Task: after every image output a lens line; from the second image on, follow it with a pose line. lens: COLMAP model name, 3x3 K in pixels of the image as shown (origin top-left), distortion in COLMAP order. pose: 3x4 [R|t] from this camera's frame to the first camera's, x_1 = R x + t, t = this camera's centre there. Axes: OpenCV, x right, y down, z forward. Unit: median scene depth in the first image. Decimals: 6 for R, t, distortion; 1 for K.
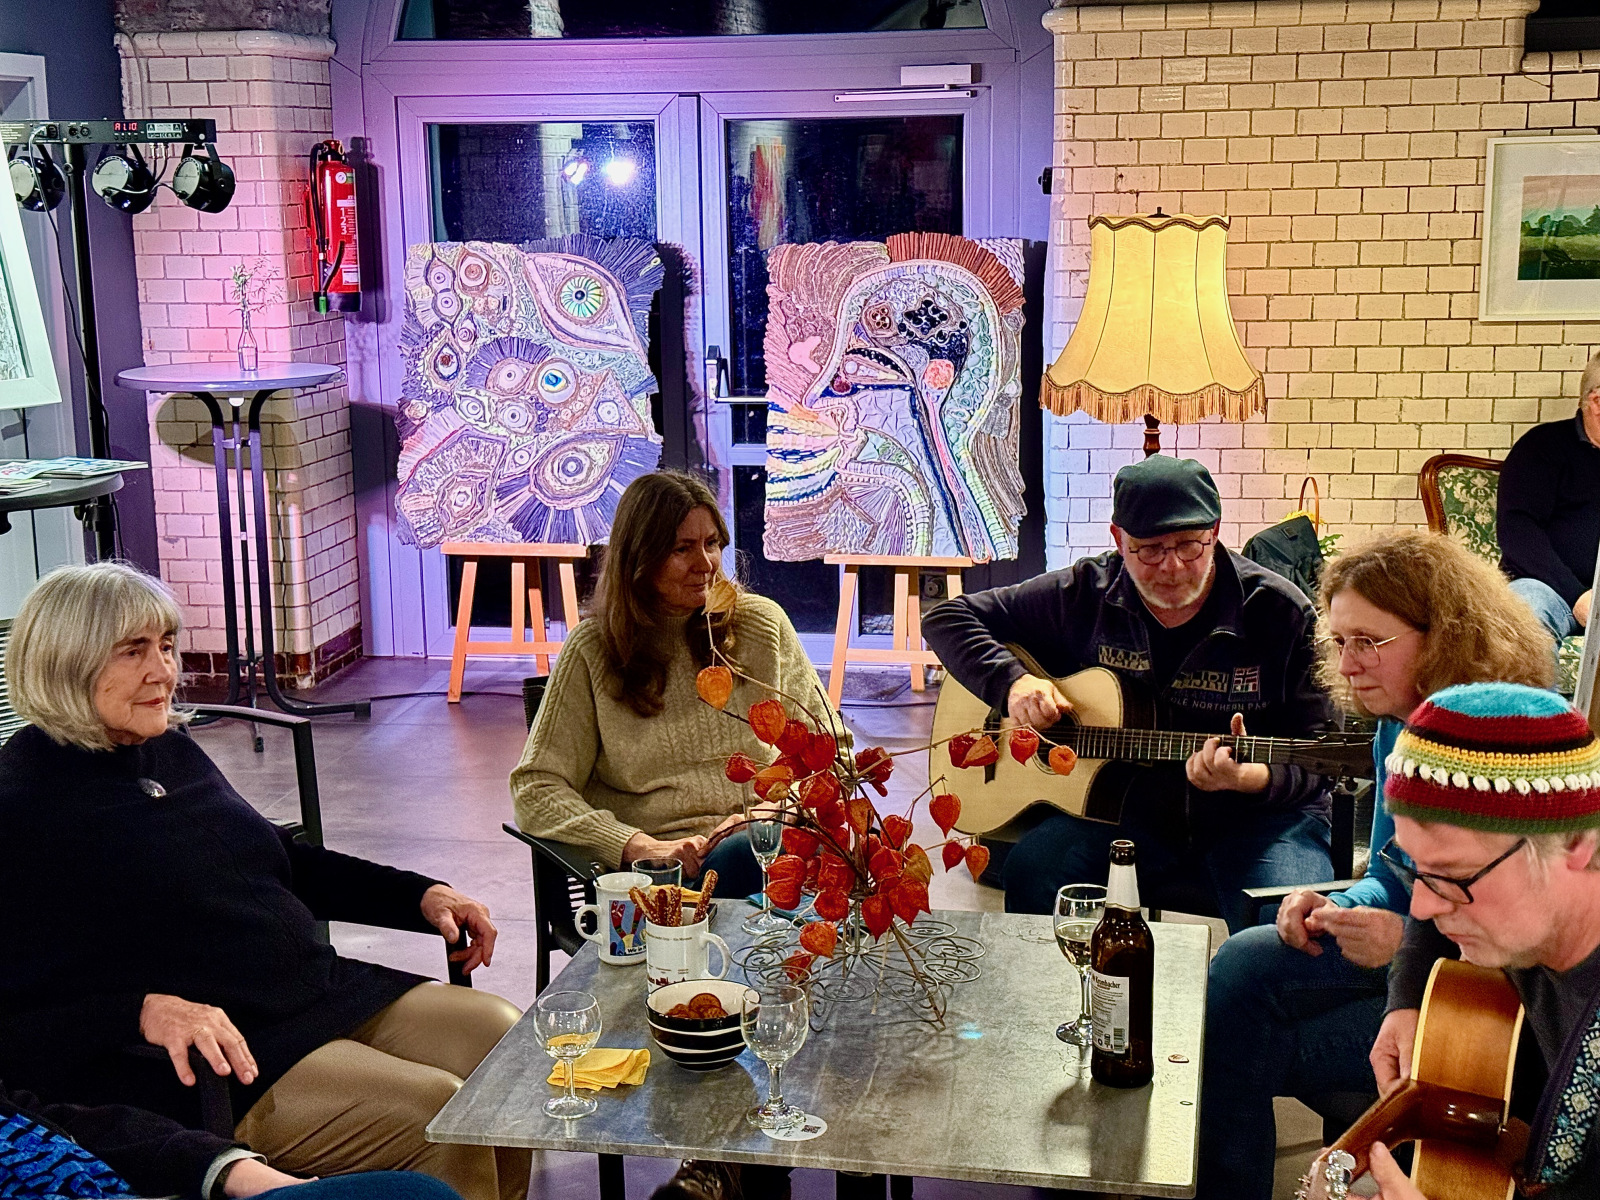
lens RADIAL K [[2231.7, 0, 790.1], [0, 2231.7, 608.2], [0, 0, 1]] dist [0.129712, 0.000000]
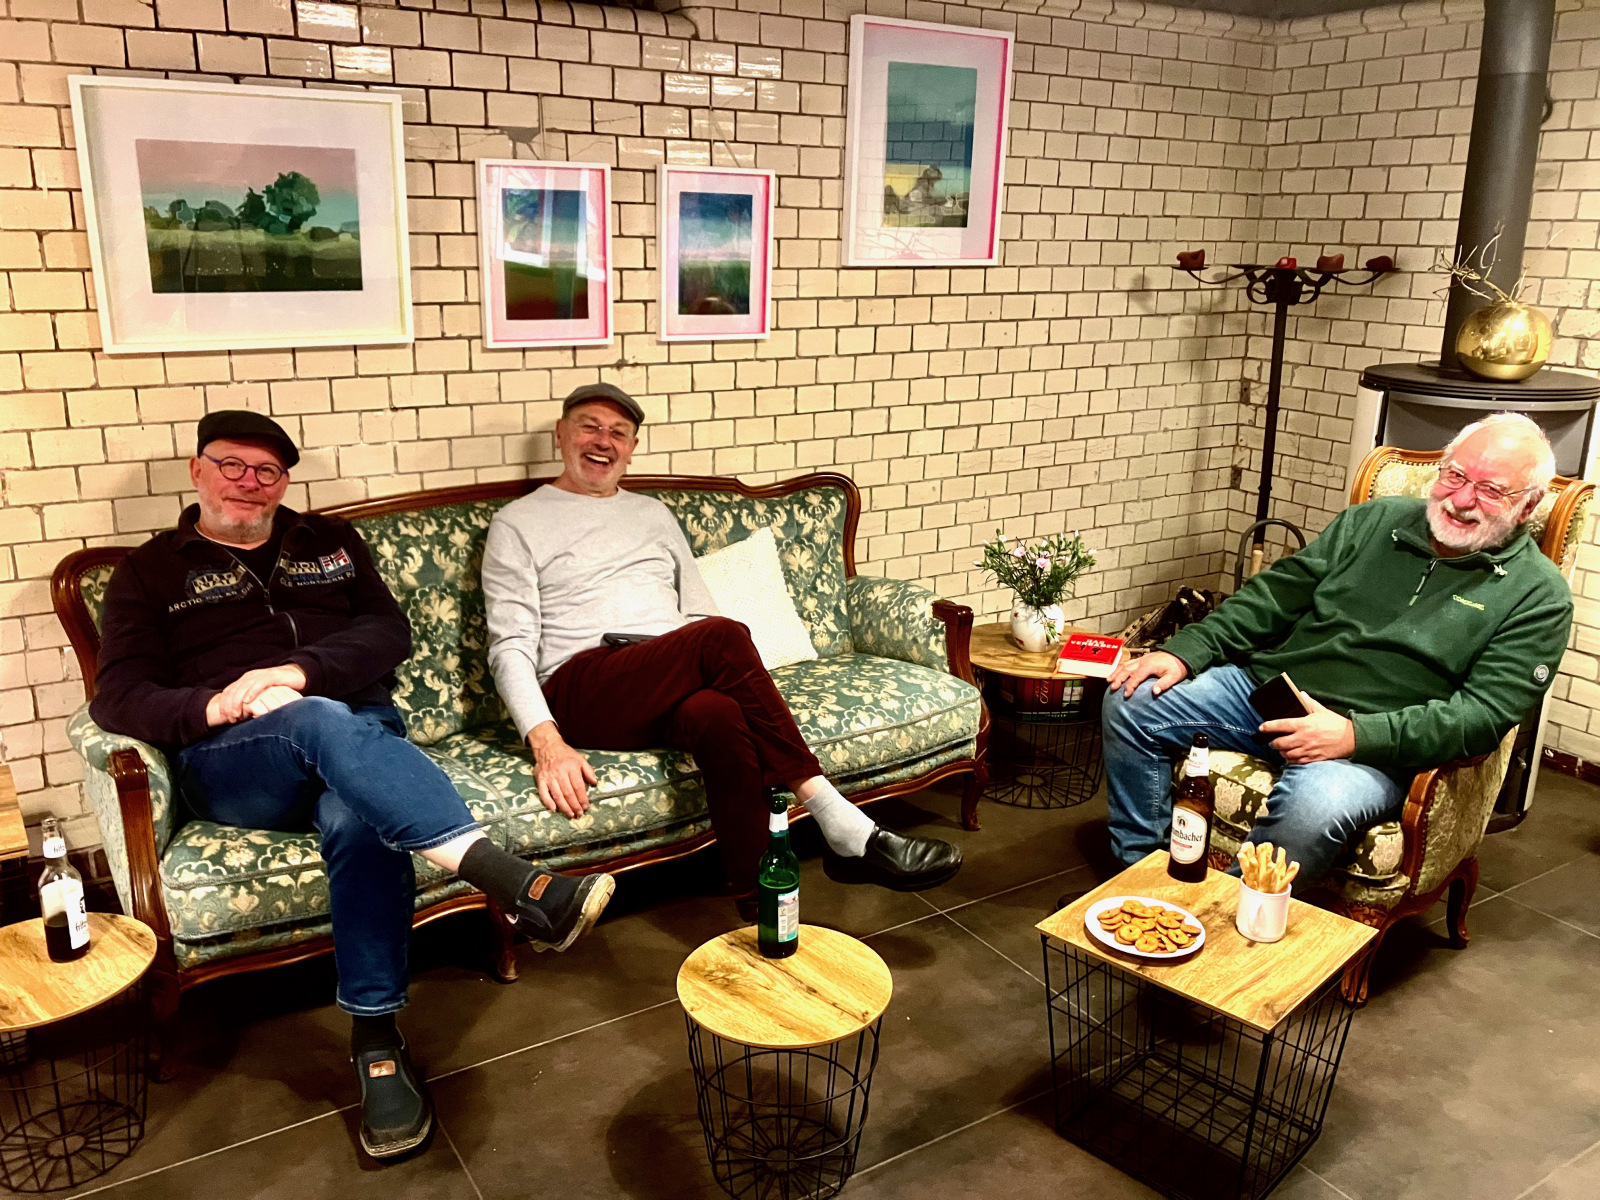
lens RADIAL K [[1313.7, 0, 797.7], [0, 1313.7, 574.0], [0, 0, 1]] dist [0.014748, -0.002797]
pose [[0.749280, -0.150317, 0.644968, 0.181400], [0.098867, 0.988376, 0.115495, -0.080636], [-0.654831, -0.022772, 0.755432, 0.523323]]
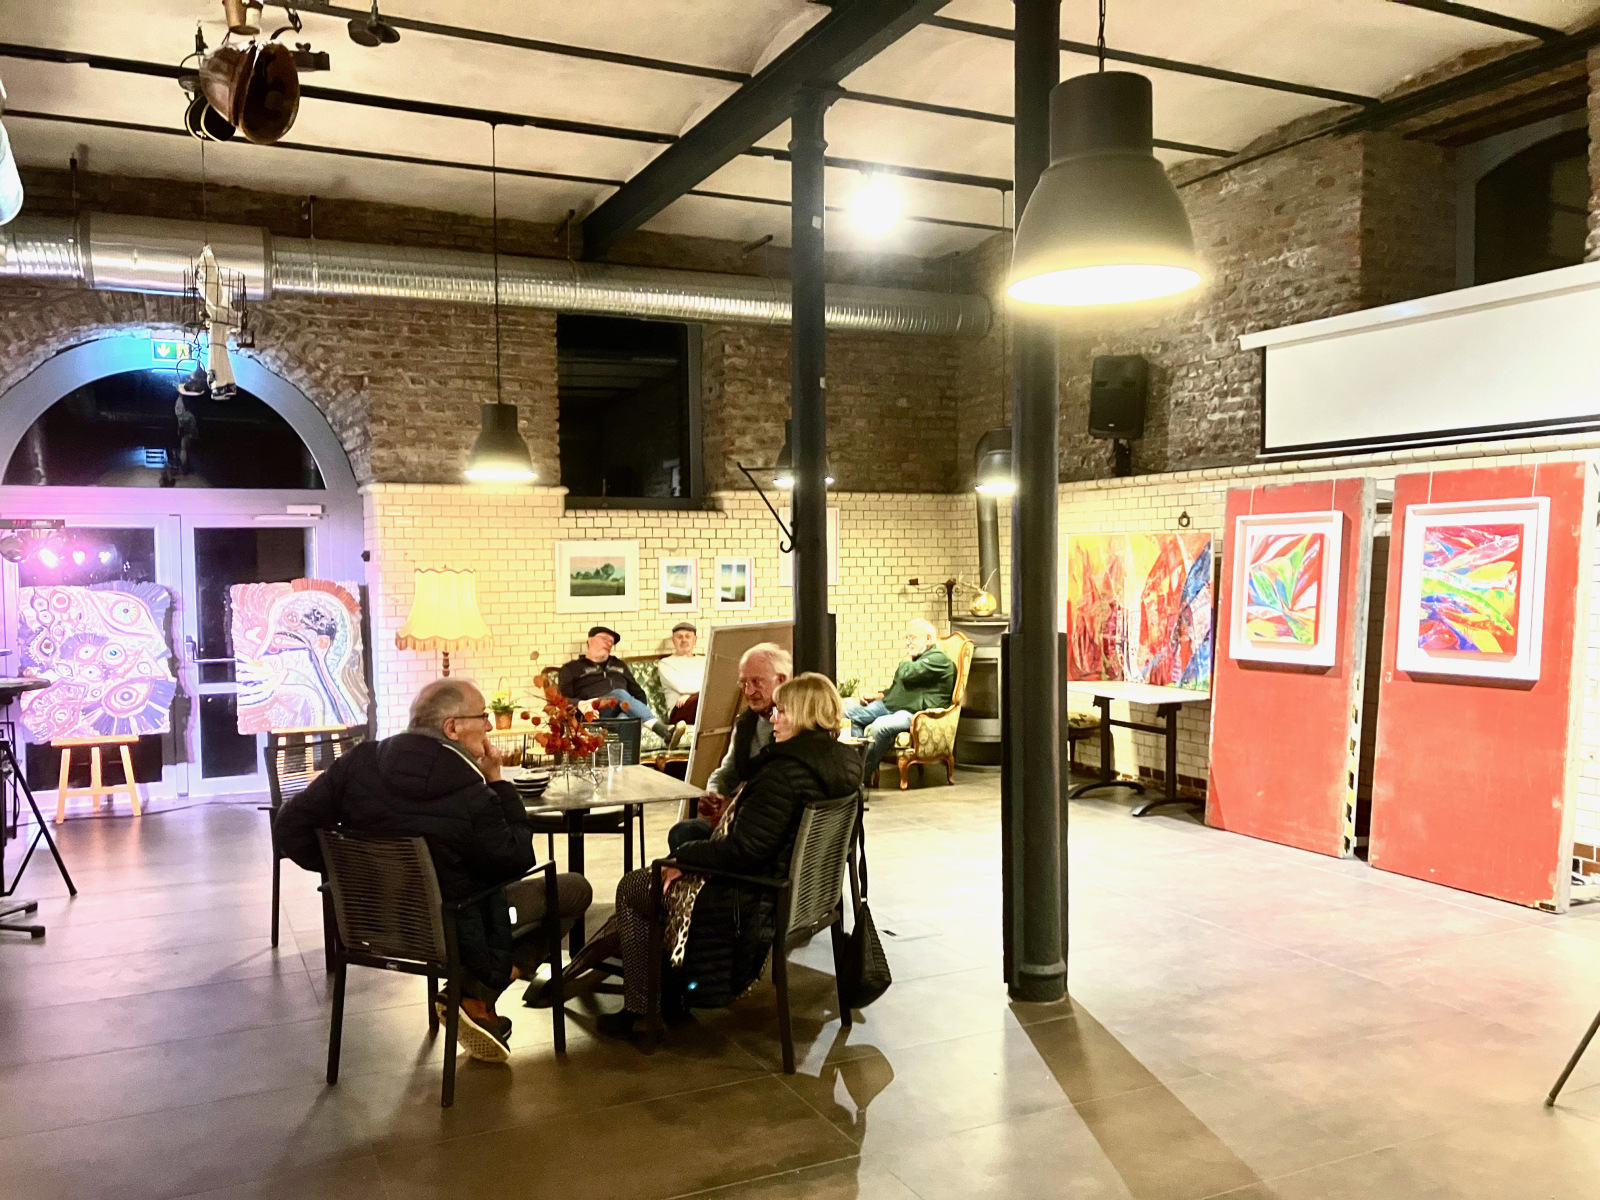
lens RADIAL K [[1313.7, 0, 800.0], [0, 1313.7, 608.7], [0, 0, 1]] dist [0.014748, -0.002797]
pose [[0.824848, -0.018195, 0.565062, -0.271648], [0.106425, 0.986610, -0.123586, 0.070186], [-0.555247, 0.162076, 0.815740, -0.304440]]
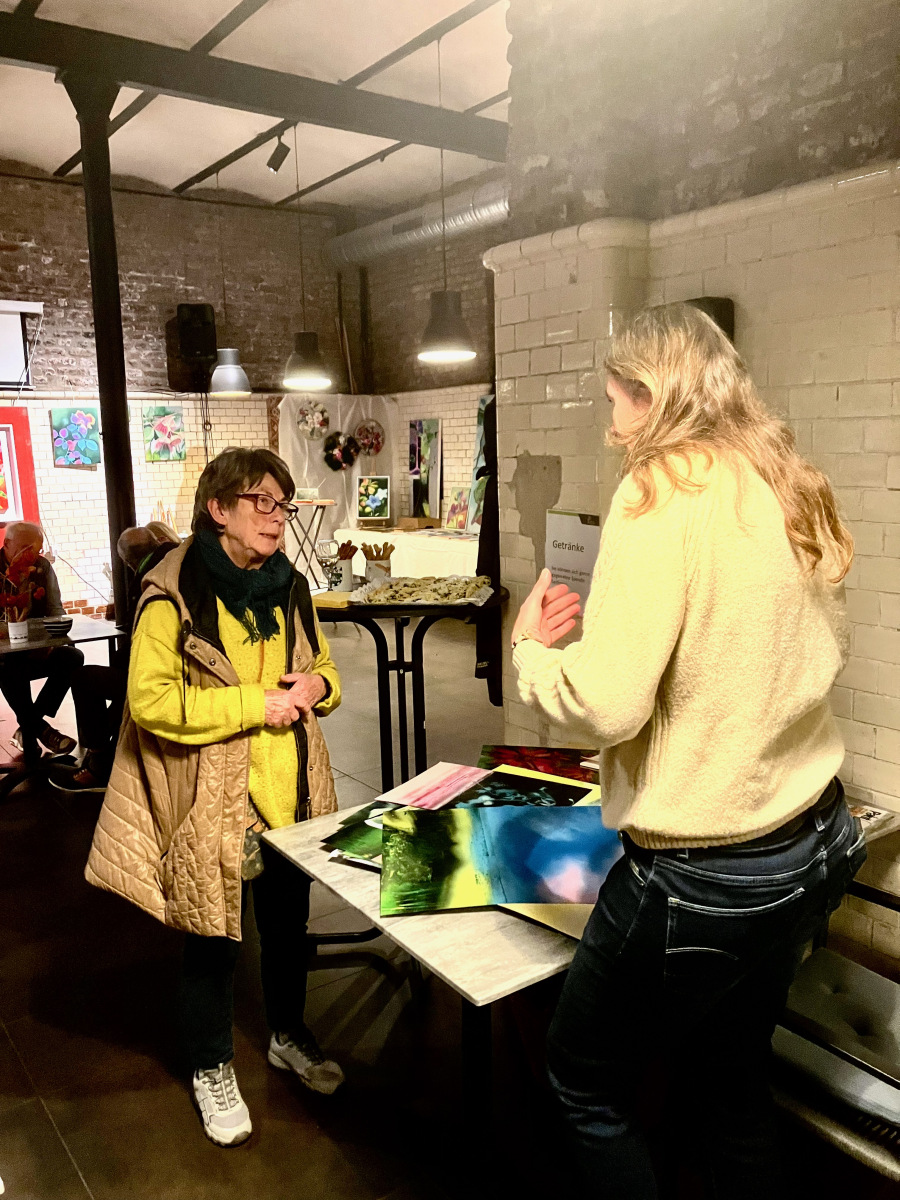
lens RADIAL K [[985.3, 0, 451.9], [0, 985.3, 594.6], [0, 0, 1]] dist [0.014748, -0.002797]
pose [[-0.702326, -0.092794, 0.705781, -0.644101], [0.161677, 0.944764, 0.285100, -0.112594], [-0.693252, 0.314341, -0.648530, 0.569442]]
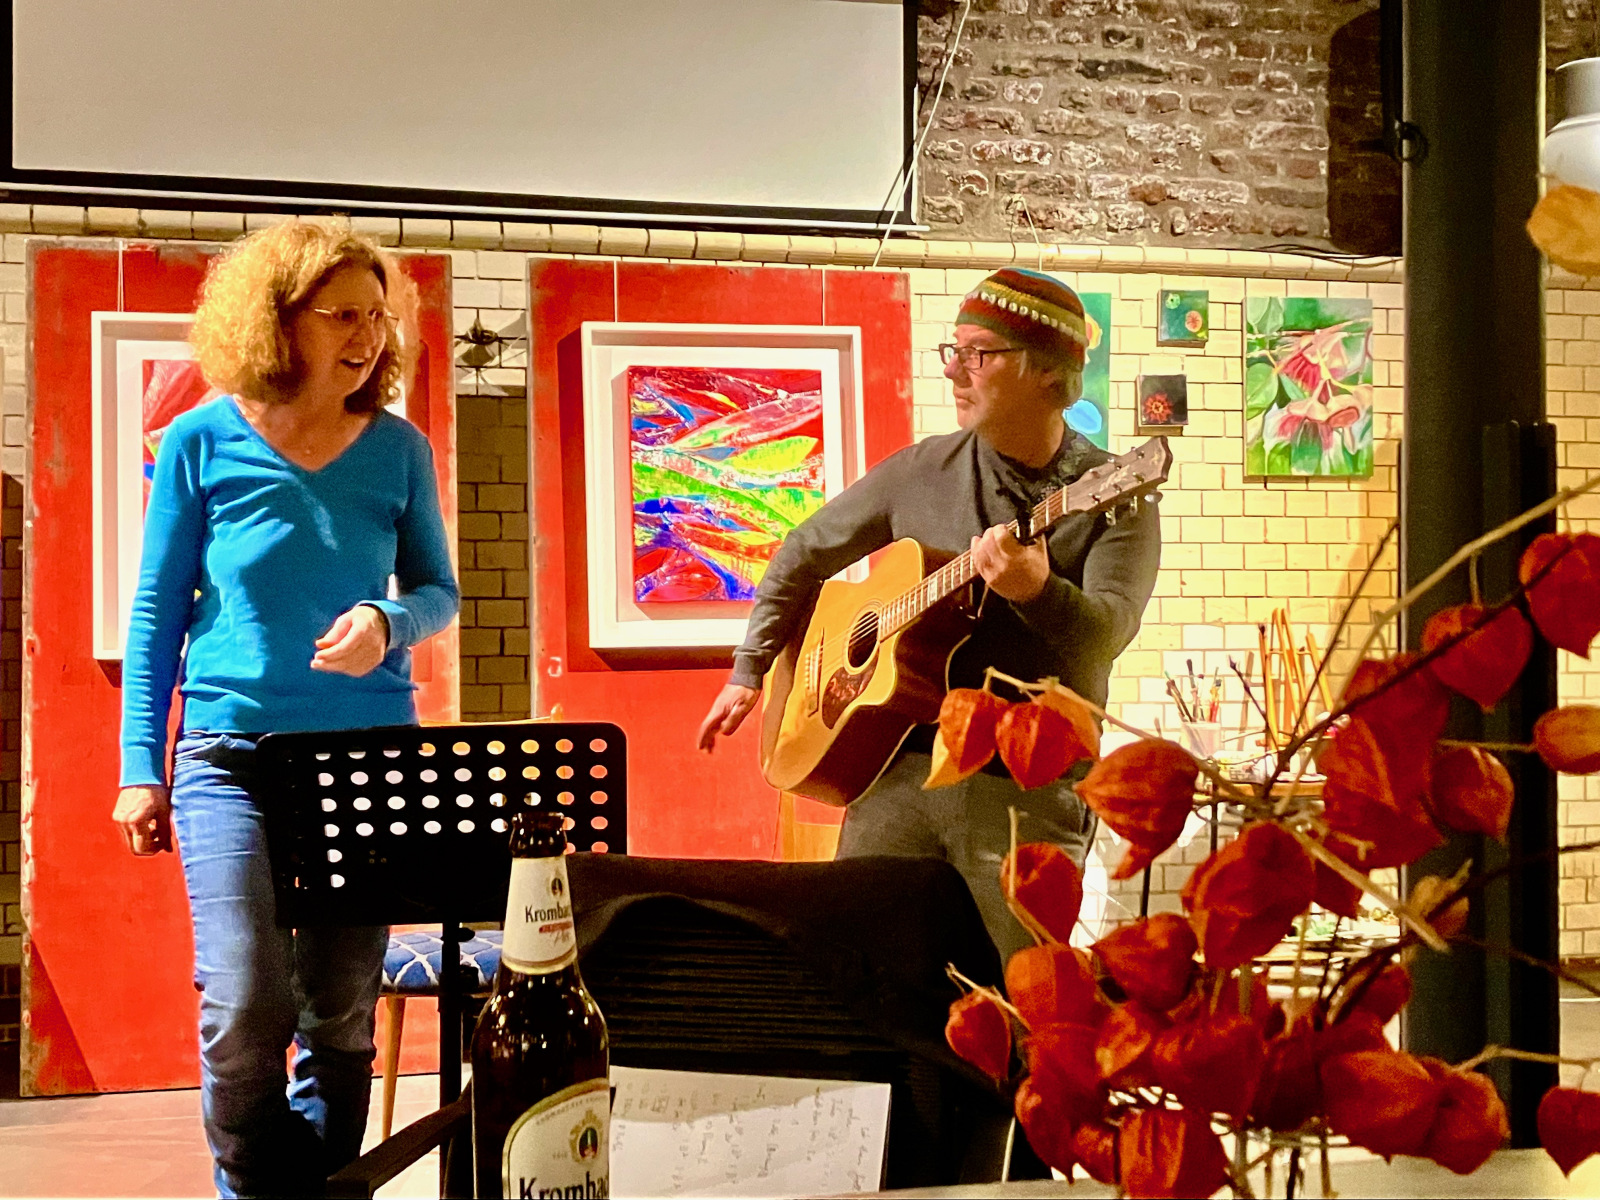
lens RADIAL K [[2042.7, 0, 781.3], [0, 2042.7, 619.3], [0, 0, 1]] dist [0.064514, 0.000000]
pose [[-0.390991, 0.013982, 0.920288, -0.085979], [0.182395, 0.981232, 0.062584, 0.000409], [-0.902141, 0.192325, -0.386203, 0.435162]]
